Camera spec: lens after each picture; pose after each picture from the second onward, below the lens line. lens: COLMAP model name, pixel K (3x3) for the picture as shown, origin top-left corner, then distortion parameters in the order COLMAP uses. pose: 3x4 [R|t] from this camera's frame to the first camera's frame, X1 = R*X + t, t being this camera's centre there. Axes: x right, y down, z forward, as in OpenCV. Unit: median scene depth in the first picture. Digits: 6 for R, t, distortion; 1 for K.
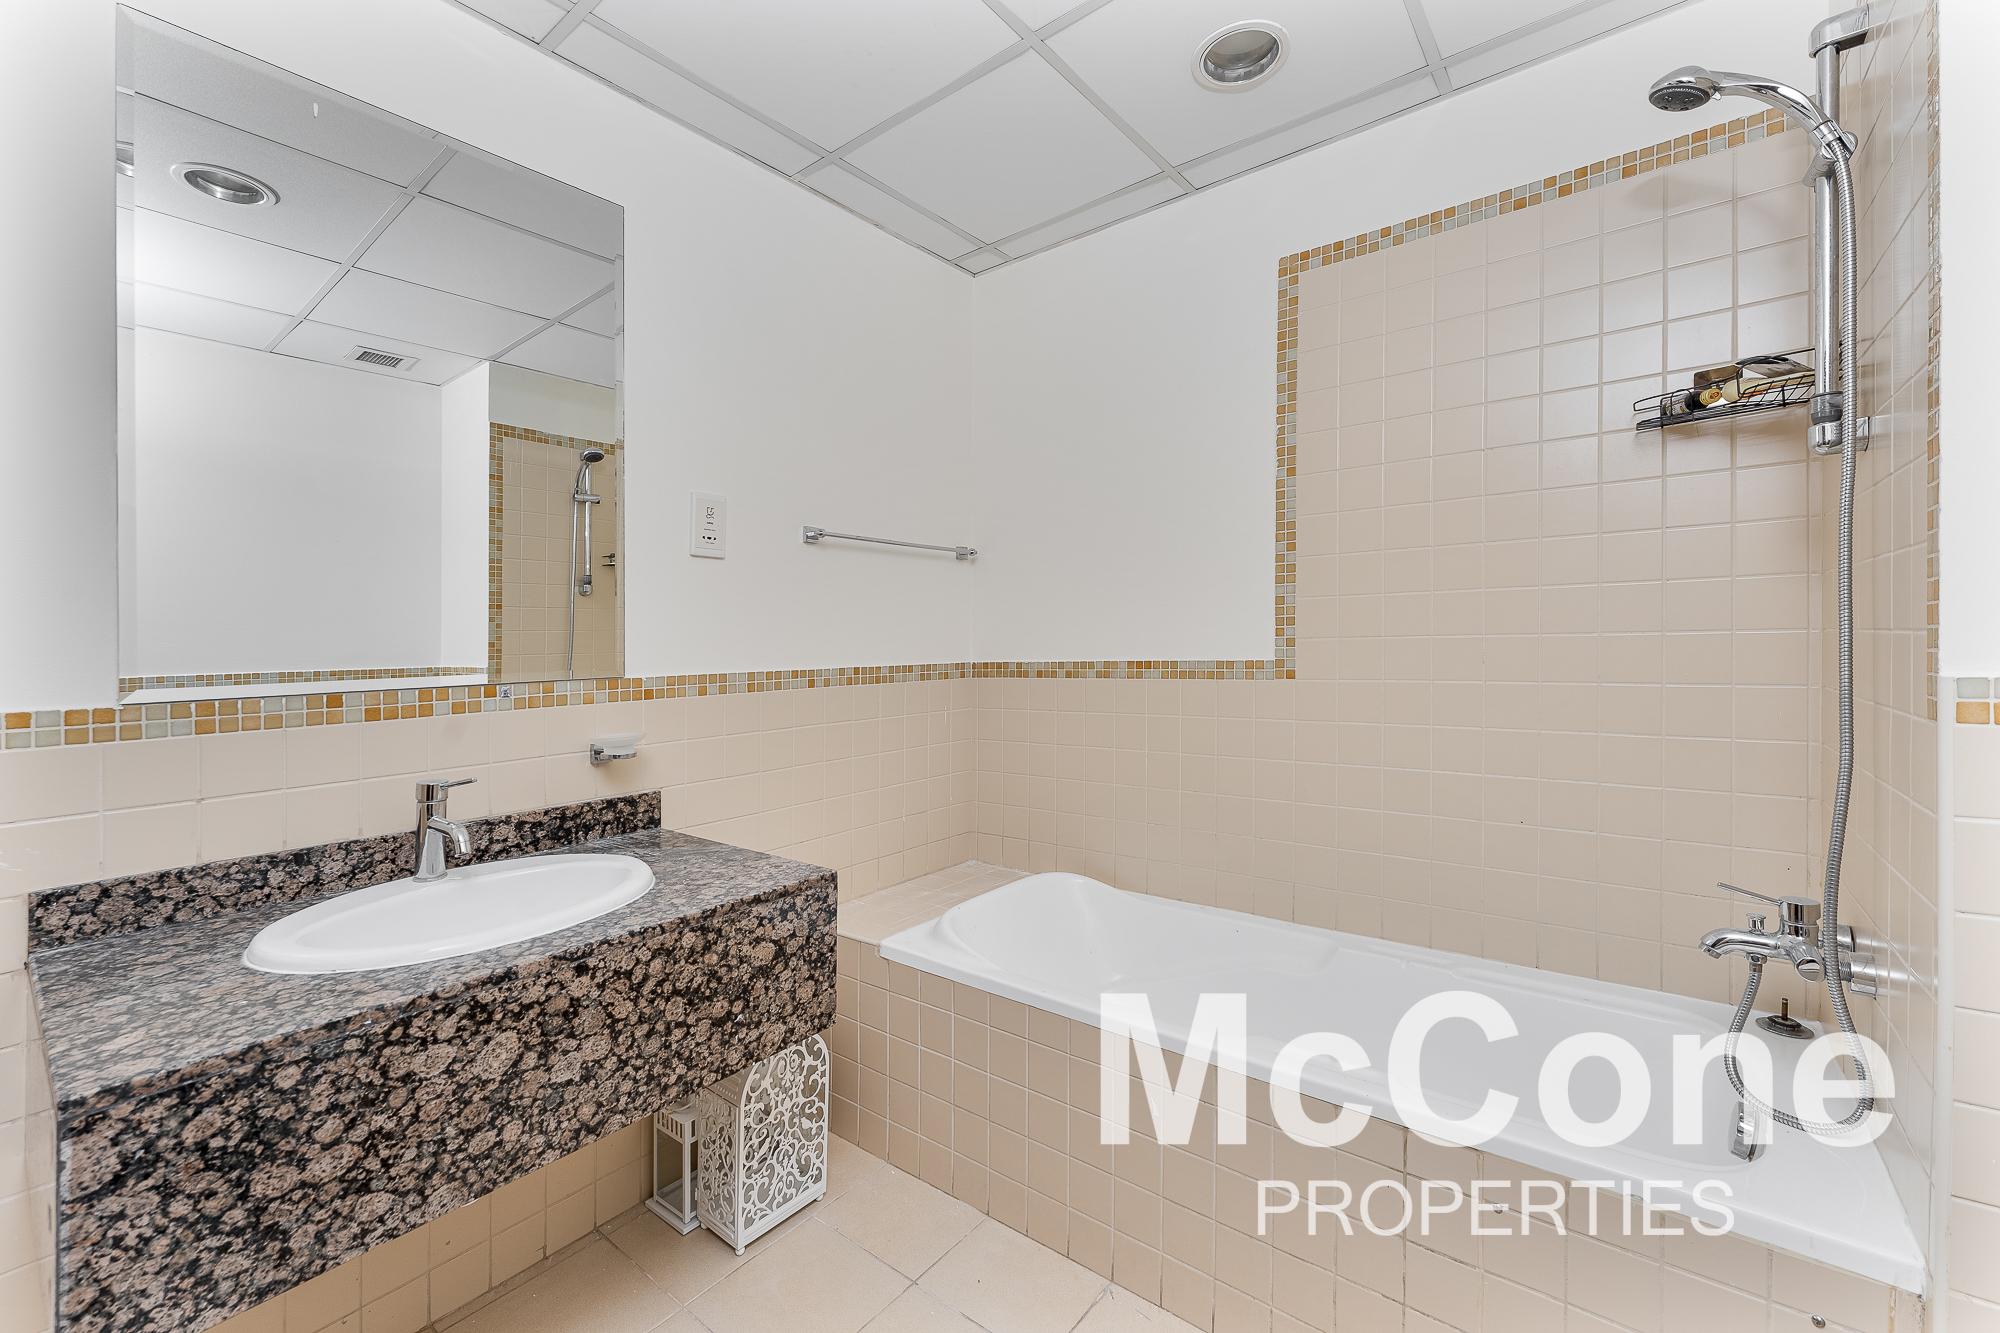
lens RADIAL K [[813.5, 0, 984.9], [0, 813.5, 631.7], [0, 0, 1]] dist [-0.001279, 0.000138]
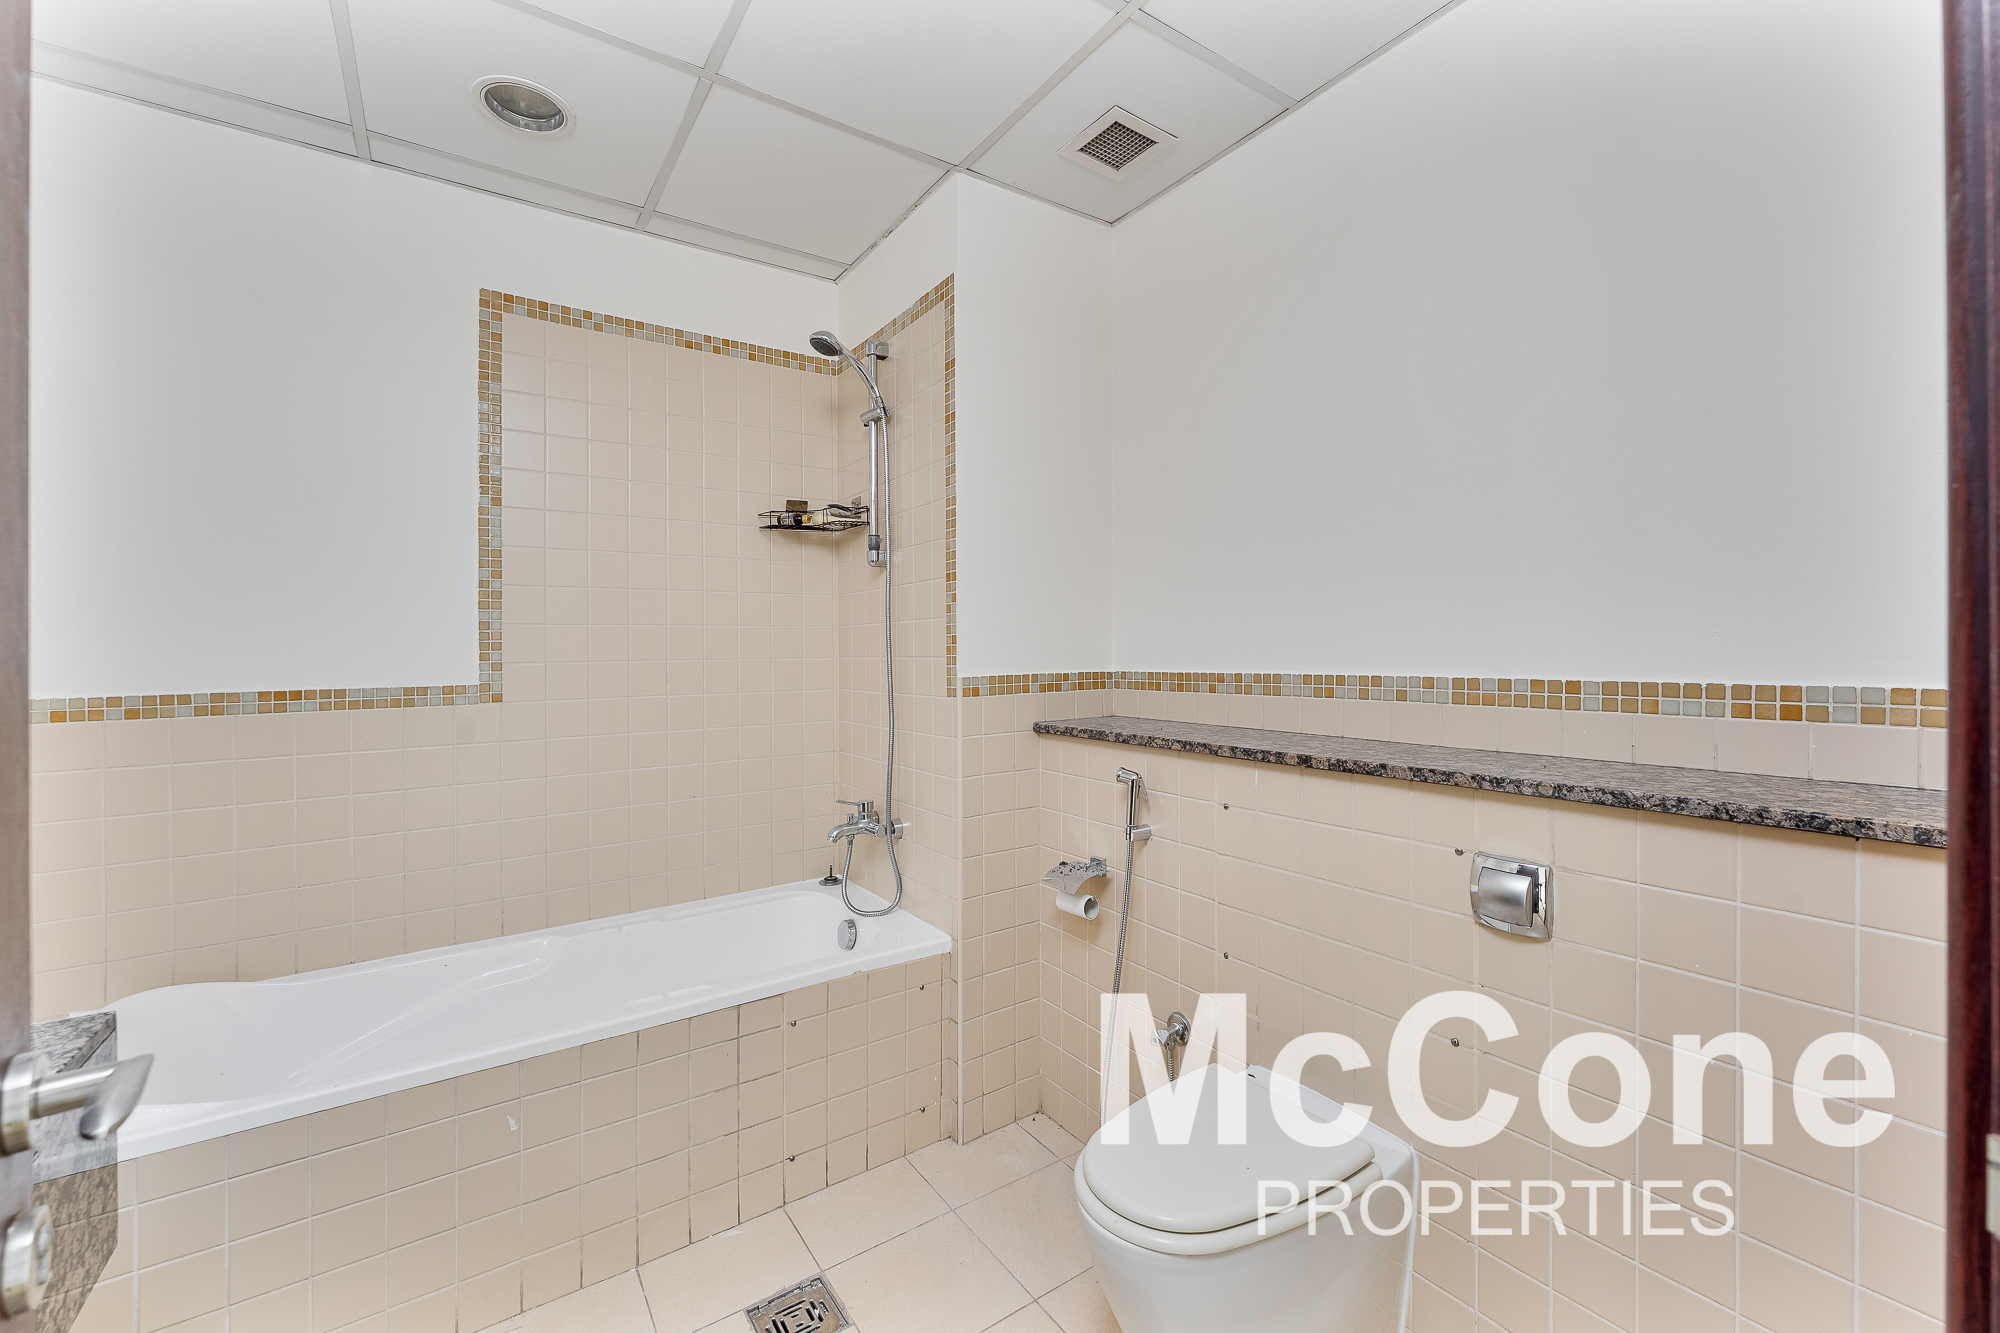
lens RADIAL K [[813.5, 0, 987.7], [0, 813.5, 657.4], [0, 0, 1]] dist [-0.001279, 0.000138]
pose [[0.301307, 0.009575, 0.953479, -0.414787], [-0.005145, 0.999951, -0.008416, 0.006334], [-0.953513, -0.002370, 0.301341, 0.093421]]
